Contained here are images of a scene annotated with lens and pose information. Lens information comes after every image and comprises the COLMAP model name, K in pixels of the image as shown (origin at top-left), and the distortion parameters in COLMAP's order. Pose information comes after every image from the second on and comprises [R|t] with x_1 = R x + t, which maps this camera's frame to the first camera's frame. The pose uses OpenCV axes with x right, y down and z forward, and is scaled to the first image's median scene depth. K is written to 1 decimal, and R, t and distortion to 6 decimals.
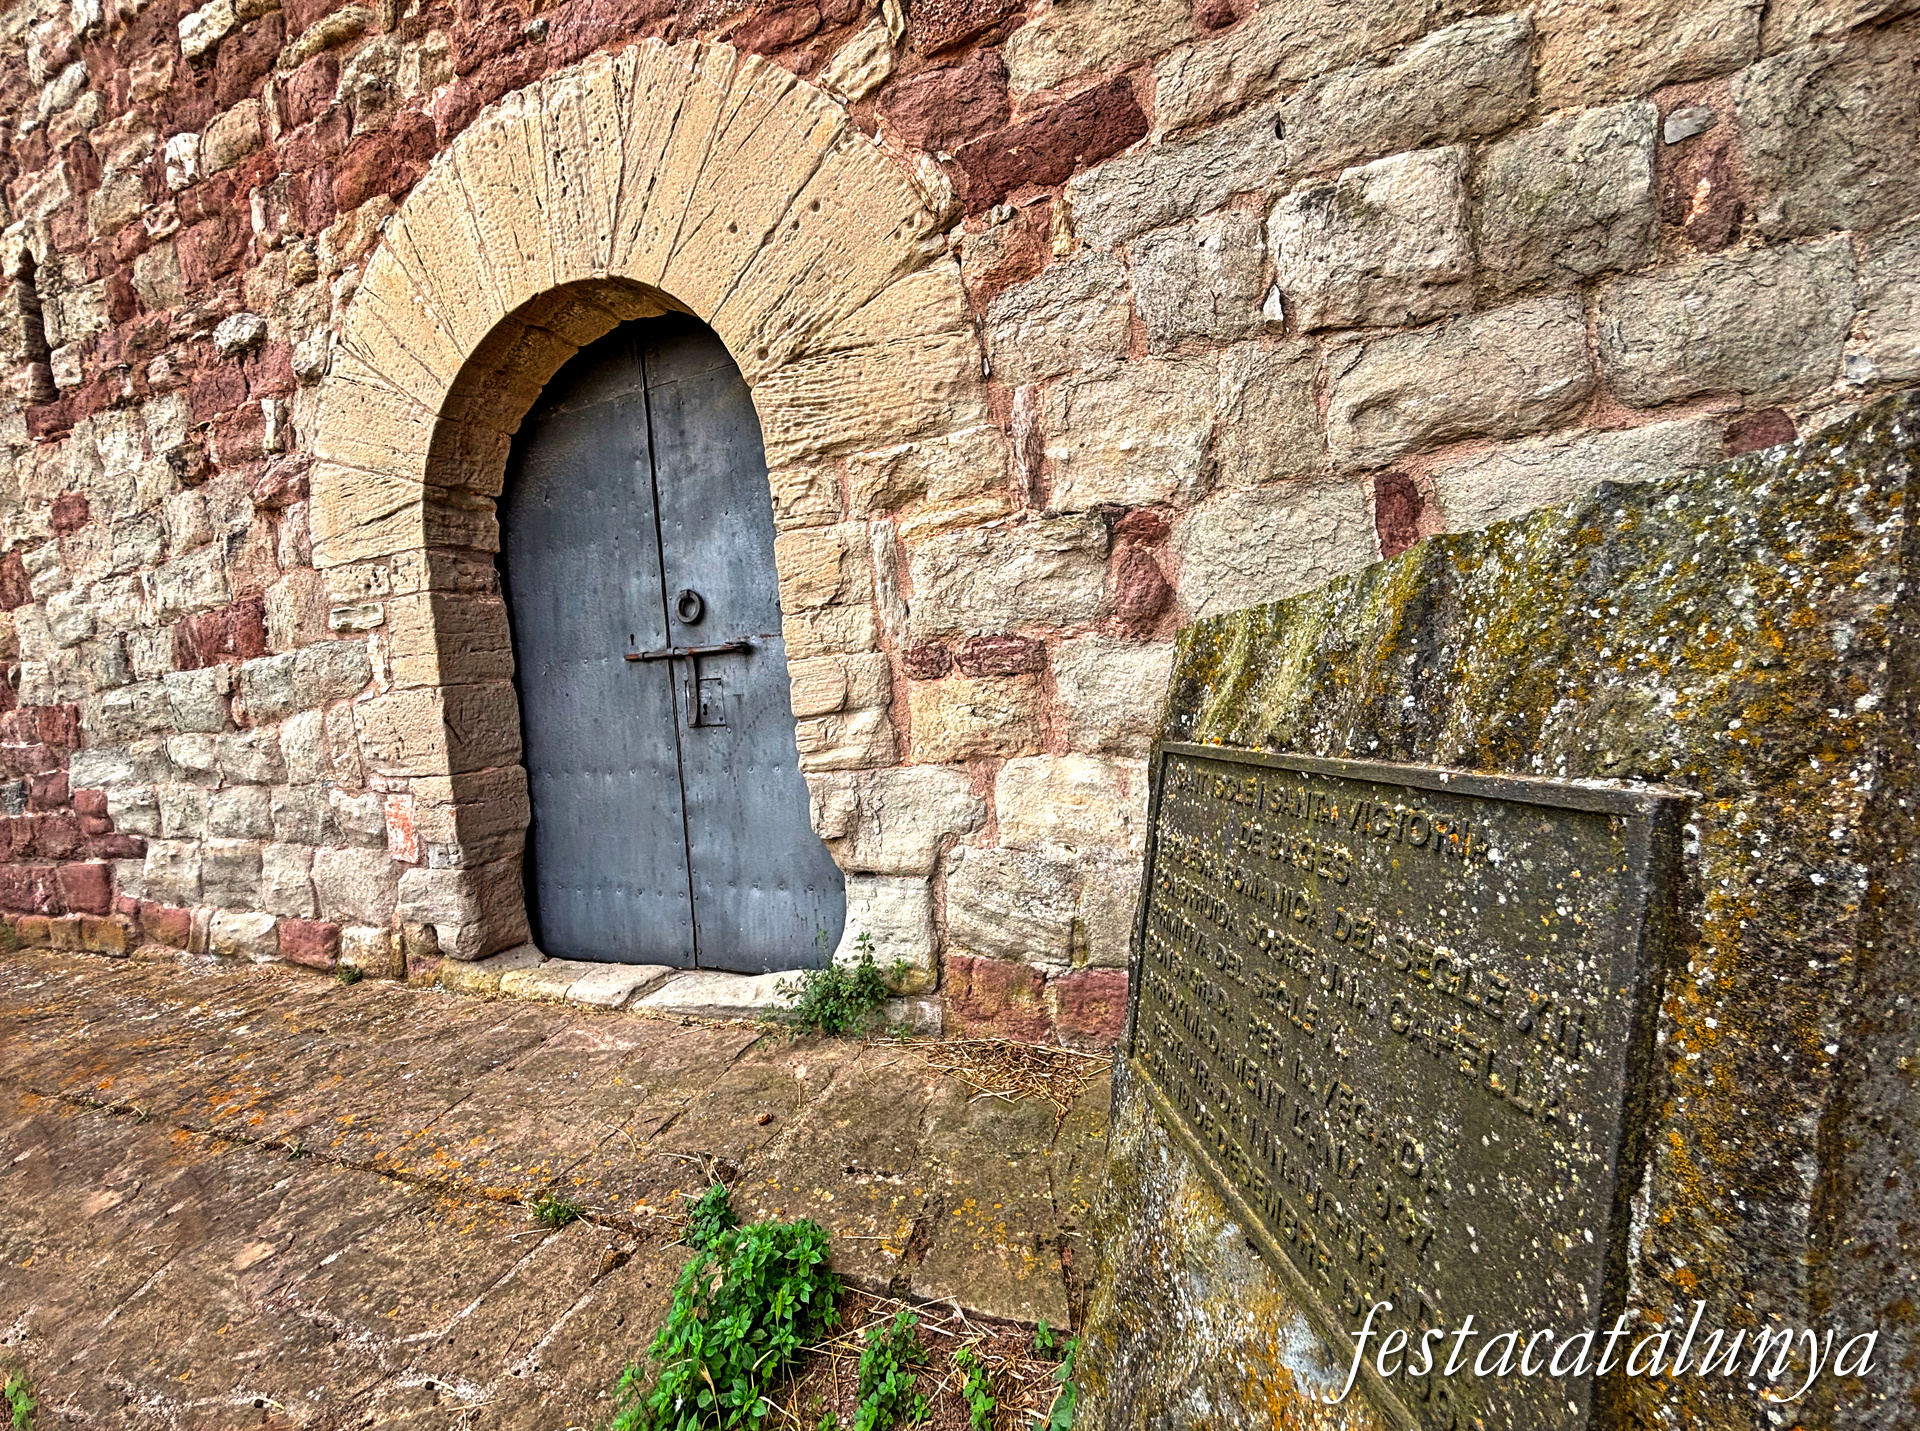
lens RADIAL K [[778.0, 0, 922.6], [0, 778.0, 710.4], [0, 0, 1]] dist [-0.000556, 0.000913]
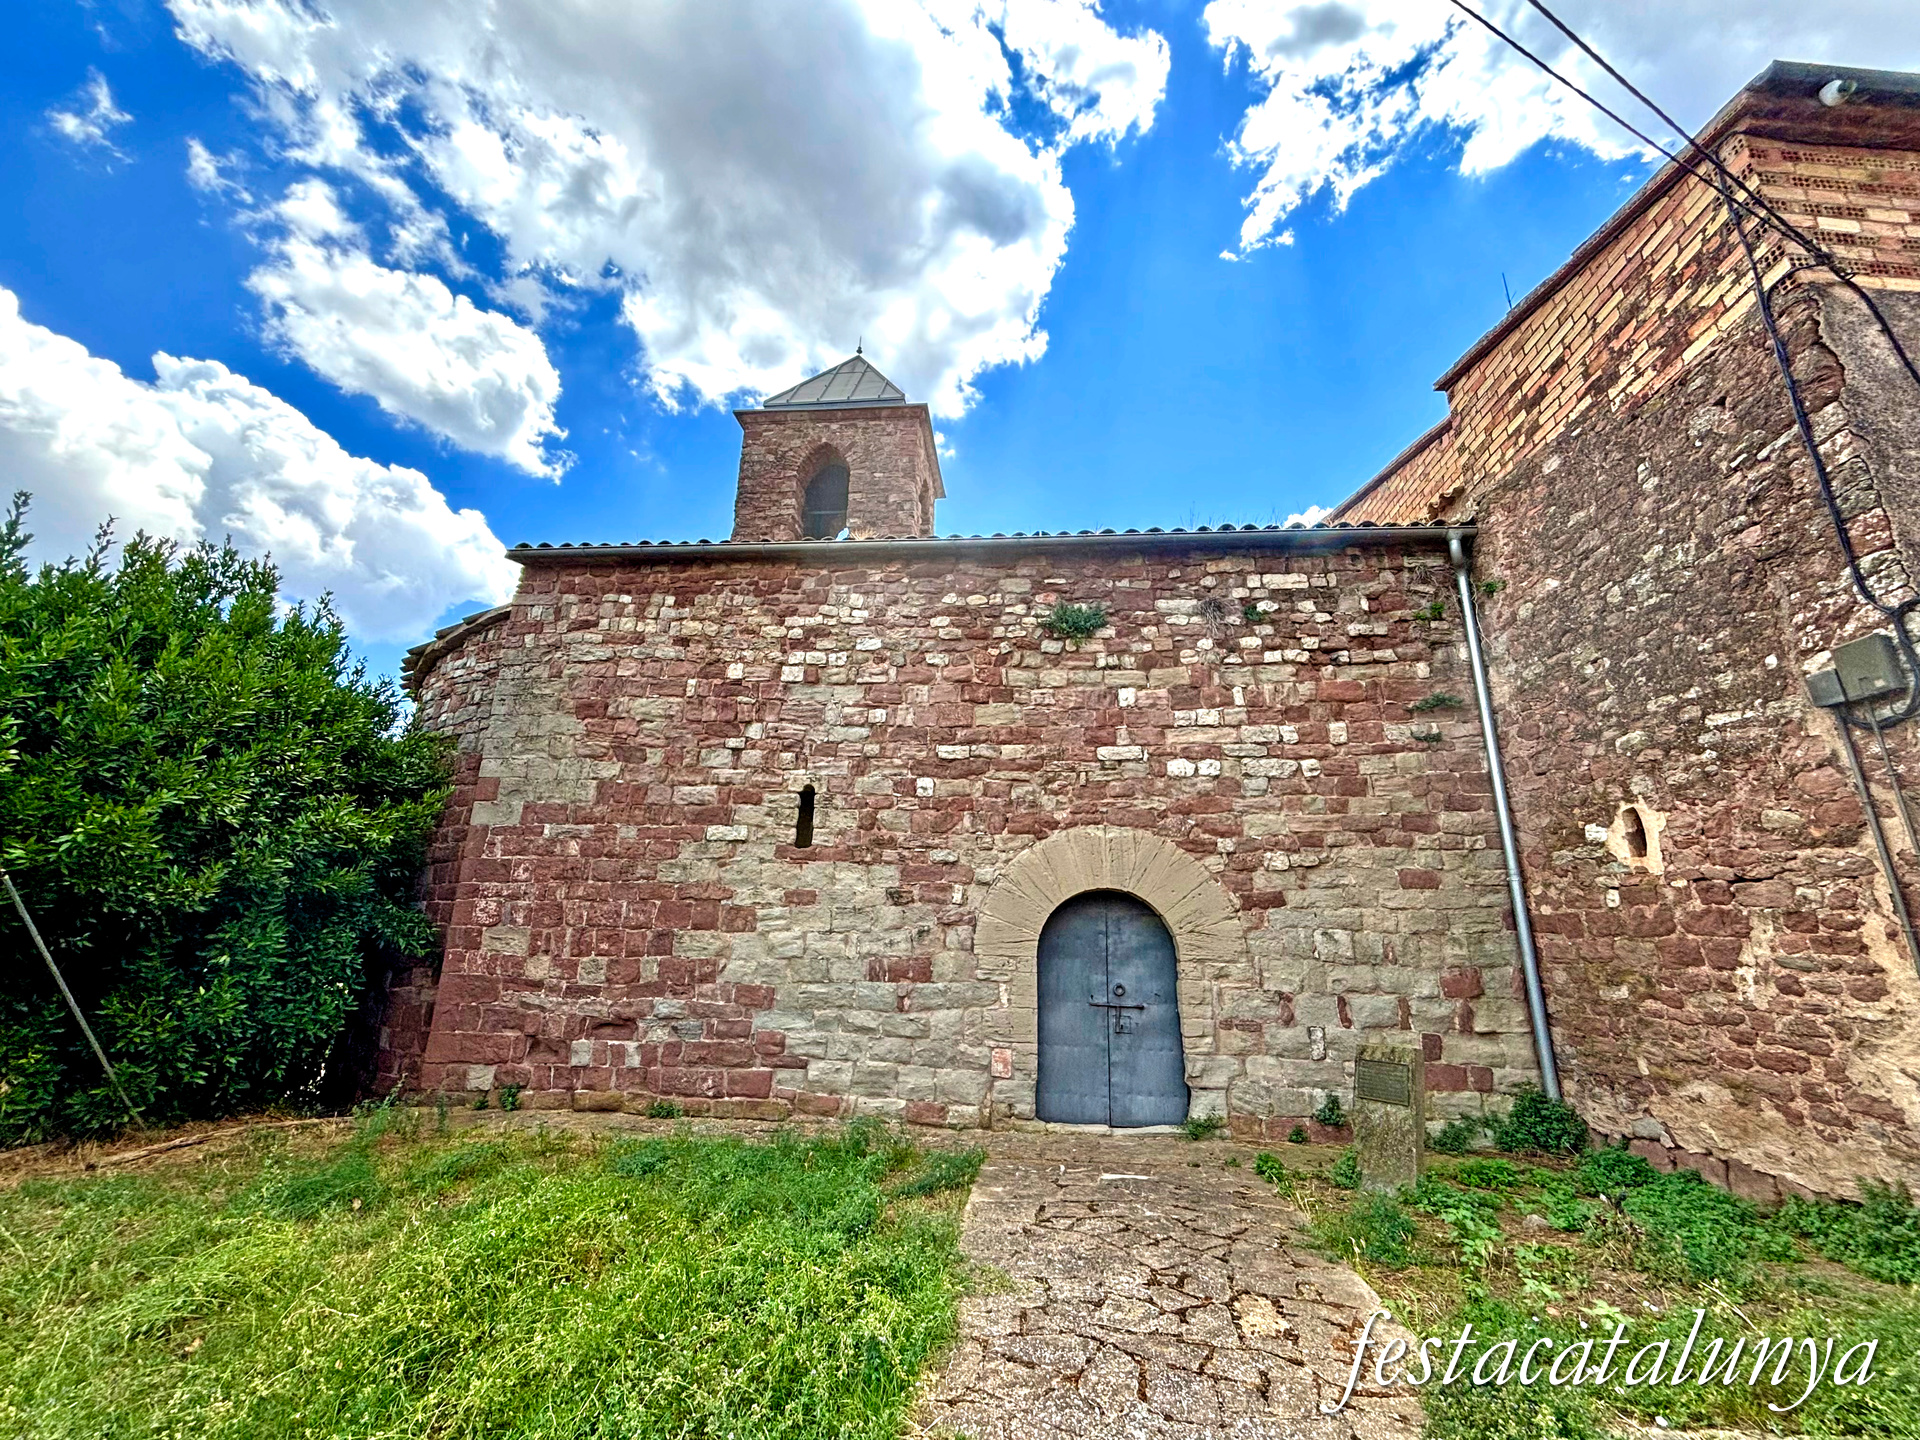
lens RADIAL K [[778.0, 0, 966.7], [0, 778.0, 721.6], [0, 0, 1]] dist [-0.000556, 0.000913]
pose [[0.949323, 0.193822, 0.247424, -2.344490], [-0.100813, 0.933399, -0.344387, -0.009403], [-0.297695, 0.301991, 0.905637, -2.383485]]
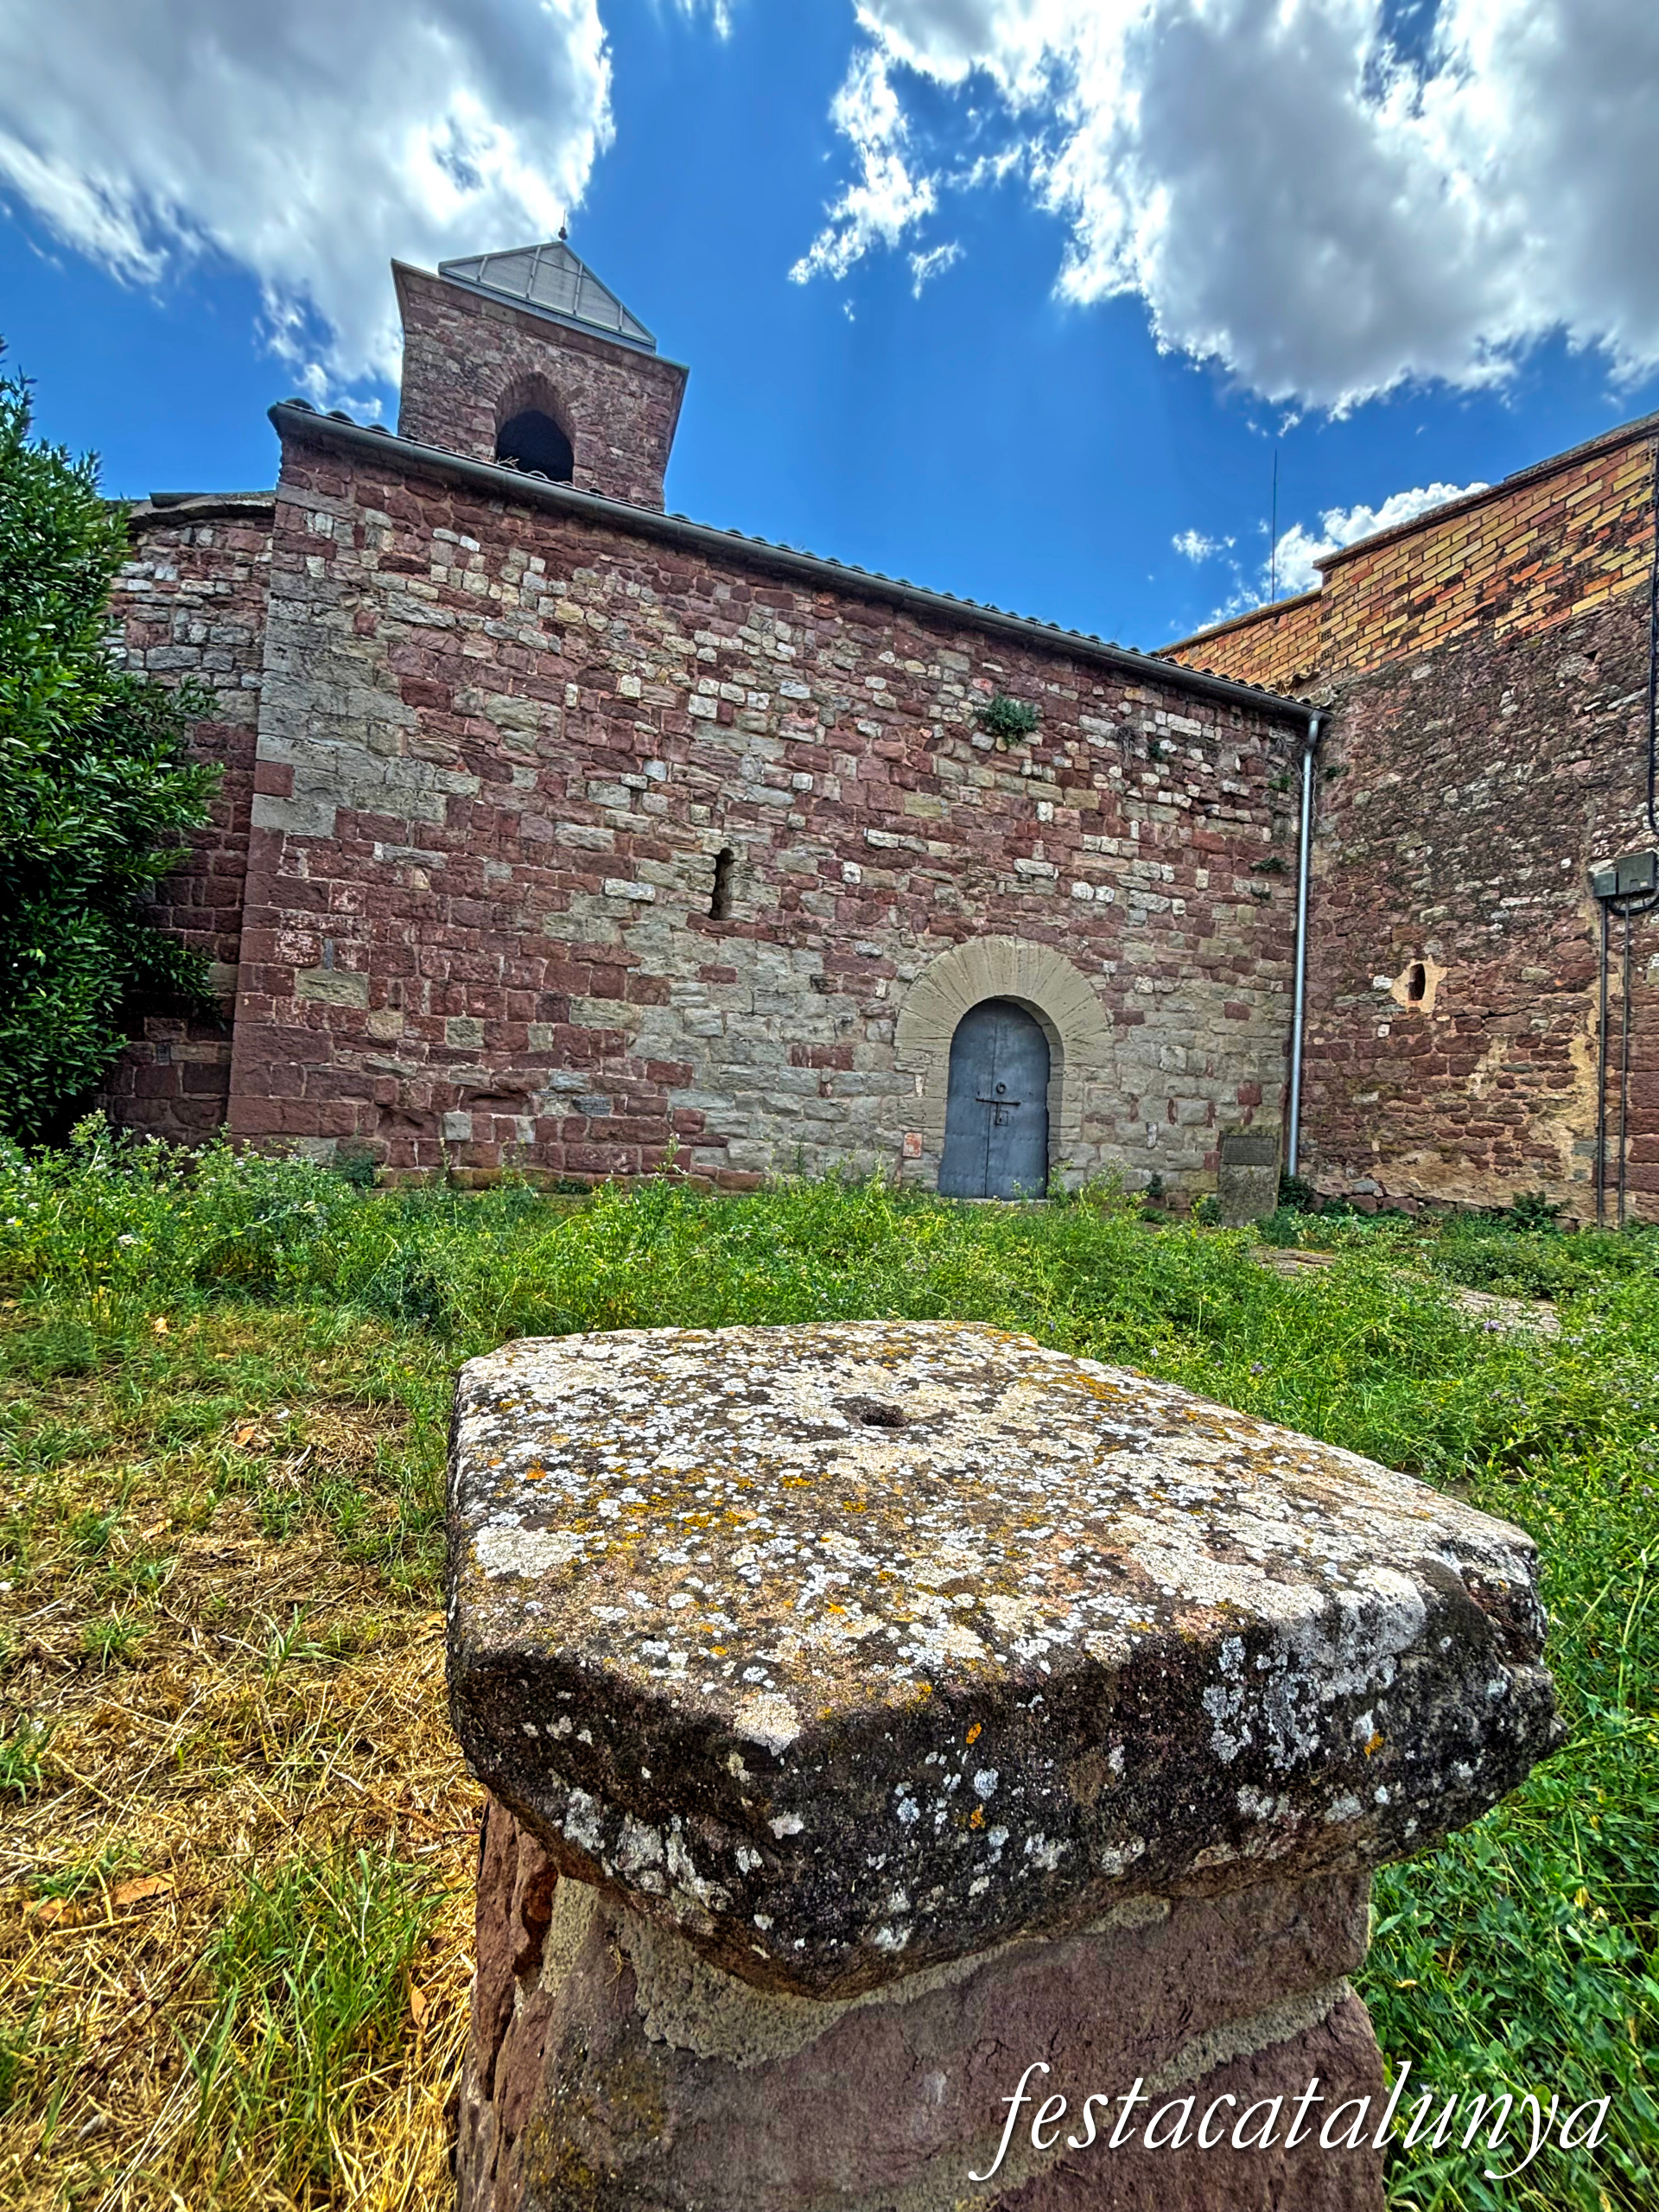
lens RADIAL K [[896.3, 0, 830.7], [0, 896.3, 1114.0], [0, 0, 1]] dist [-0.000556, 0.000913]
pose [[0.728086, 0.159261, 0.666729, -4.308757], [-0.099784, 0.986900, -0.126774, 0.675834], [-0.678185, 0.025774, 0.734439, -1.633151]]
